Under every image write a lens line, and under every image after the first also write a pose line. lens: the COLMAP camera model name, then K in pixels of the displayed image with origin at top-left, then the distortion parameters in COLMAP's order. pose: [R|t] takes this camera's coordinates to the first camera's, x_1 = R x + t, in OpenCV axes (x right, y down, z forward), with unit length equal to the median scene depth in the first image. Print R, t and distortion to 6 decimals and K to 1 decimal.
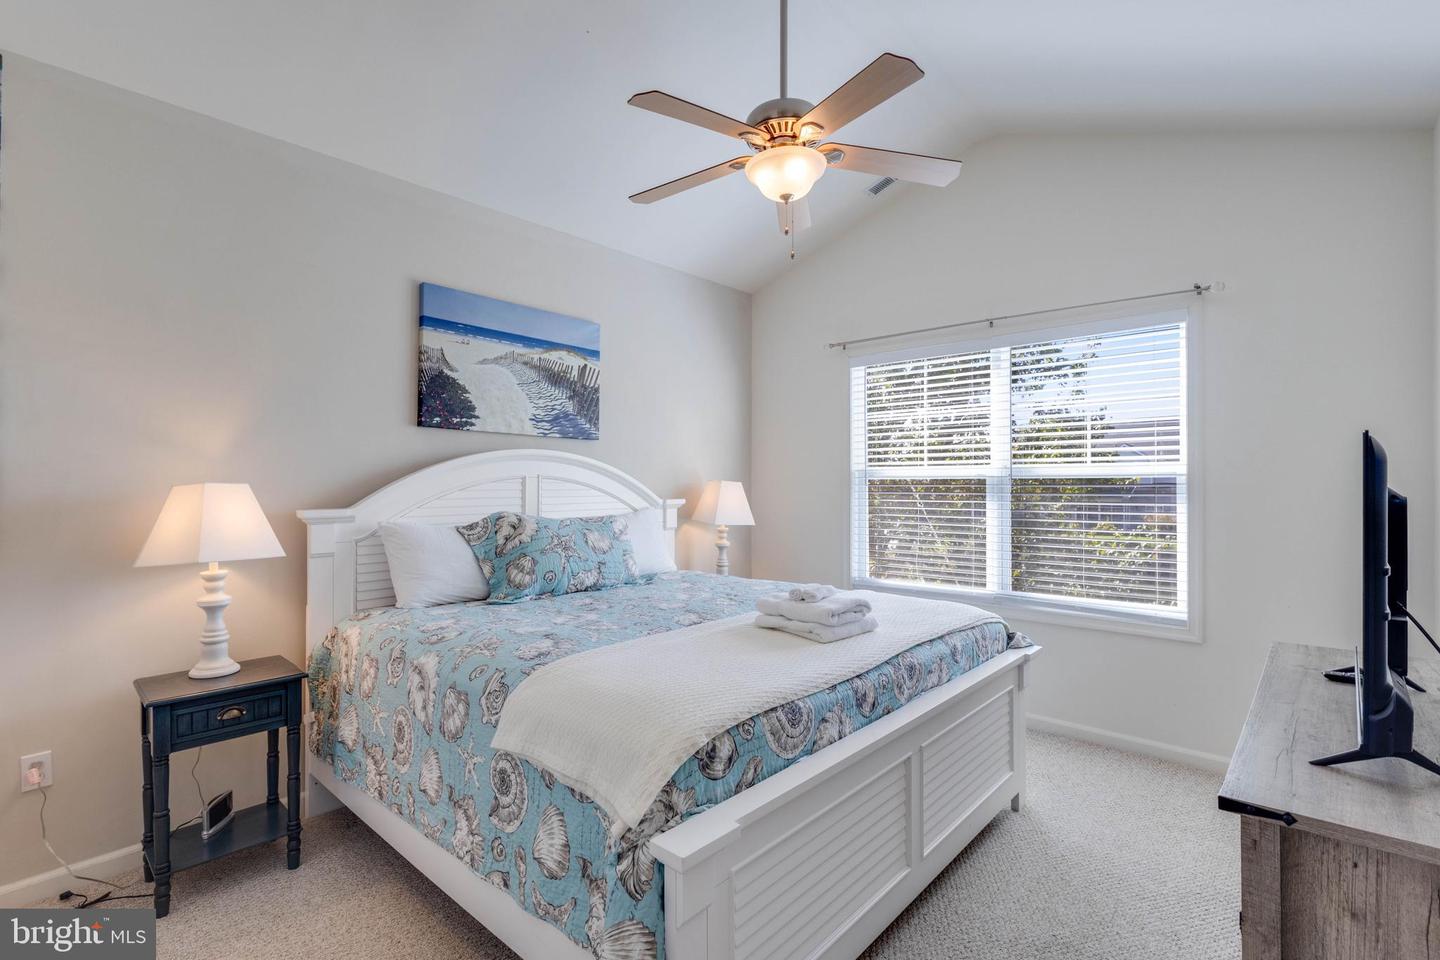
lens RADIAL K [[668.4, 0, 712.2], [0, 668.4, 489.0], [0, 0, 1]] dist [0.000543, 0.001442]
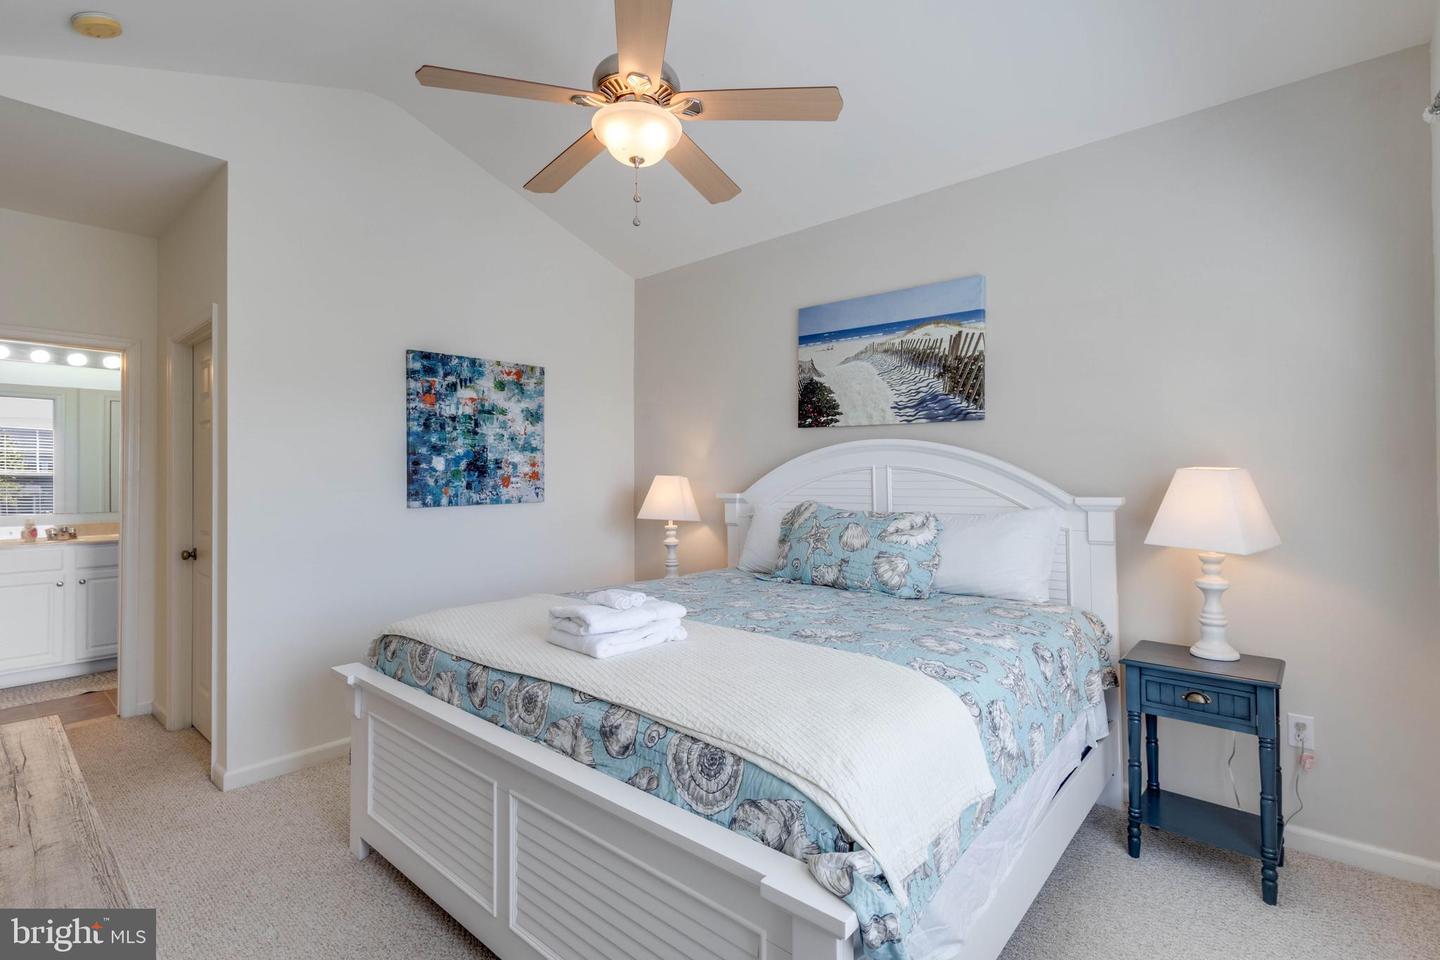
lens RADIAL K [[668.4, 0, 712.3], [0, 668.4, 467.5], [0, 0, 1]] dist [0.000543, 0.001442]
pose [[0.027928, -0.004215, -0.999601, 0.703639], [0.005901, 0.999974, -0.004052, -0.015701], [0.999593, -0.005785, 0.027952, 0.730856]]
